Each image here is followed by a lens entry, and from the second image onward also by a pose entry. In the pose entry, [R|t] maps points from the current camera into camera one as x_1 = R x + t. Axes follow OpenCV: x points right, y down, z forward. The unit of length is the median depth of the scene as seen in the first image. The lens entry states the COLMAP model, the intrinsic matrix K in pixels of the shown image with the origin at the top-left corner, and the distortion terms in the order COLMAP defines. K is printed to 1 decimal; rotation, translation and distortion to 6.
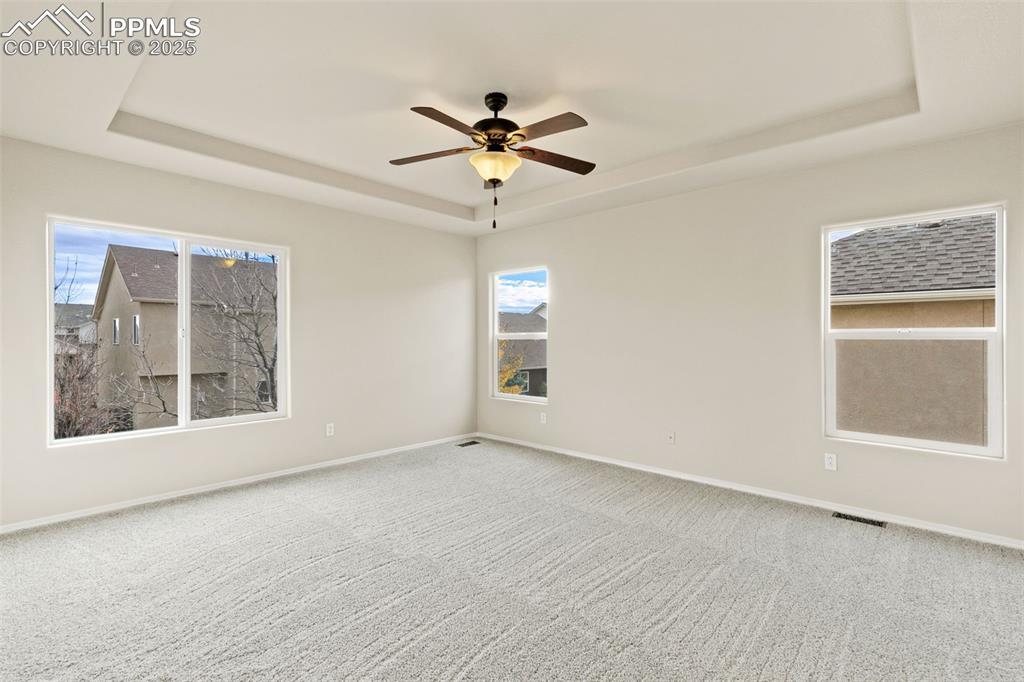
lens RADIAL K [[466.6, 0, 514.6], [0, 466.6, 339.2], [0, 0, 1]] dist [0.004973, -0.000871]
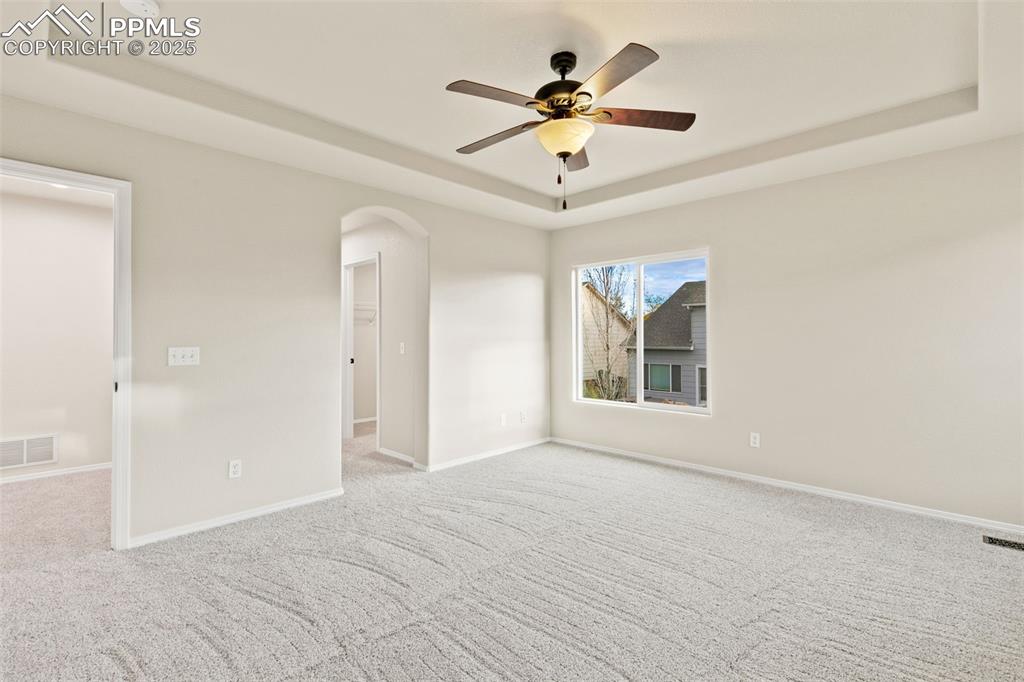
lens RADIAL K [[466.6, 0, 514.6], [0, 466.6, 339.2], [0, 0, 1]] dist [0.004973, -0.000871]
pose [[-0.018429, 0.004406, -0.999820, 0.778707], [0.003791, 0.999983, 0.004337, -0.005266], [0.999823, -0.003710, -0.018446, 0.872427]]
